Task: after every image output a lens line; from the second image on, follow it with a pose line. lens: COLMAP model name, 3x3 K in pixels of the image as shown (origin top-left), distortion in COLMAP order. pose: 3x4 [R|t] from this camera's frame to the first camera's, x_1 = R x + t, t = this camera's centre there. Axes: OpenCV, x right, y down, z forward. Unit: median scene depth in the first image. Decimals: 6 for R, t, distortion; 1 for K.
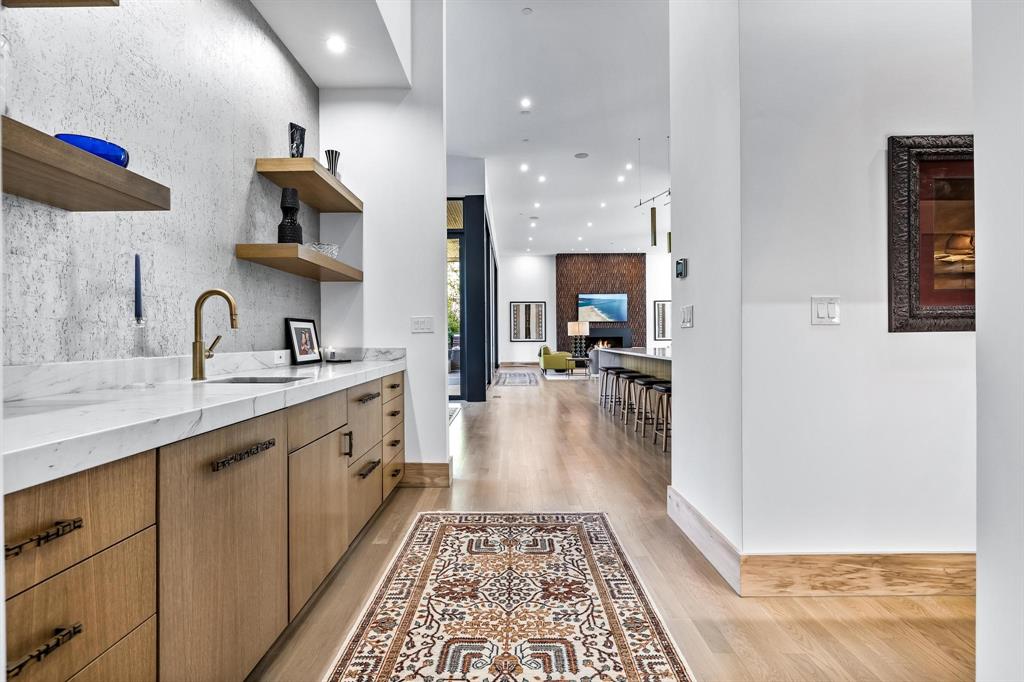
lens RADIAL K [[457.4, 0, 507.1], [0, 457.4, 335.9], [0, 0, 1]] dist [0.000188, 0.000060]
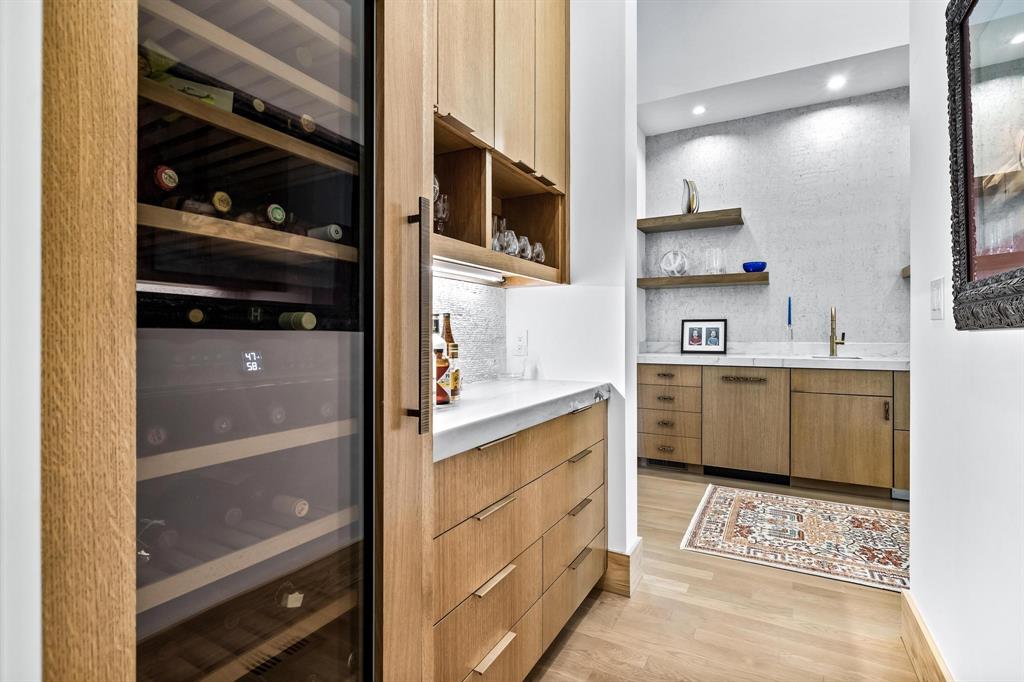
lens RADIAL K [[479.5, 0, 513.1], [0, 479.5, 337.9], [0, 0, 1]] dist [-0.004604, -0.000180]
pose [[-0.476763, 0.013865, -0.878922, 1.898392], [0.008835, 0.999901, 0.010981, -0.013074], [0.878987, -0.002529, -0.476838, 0.906366]]
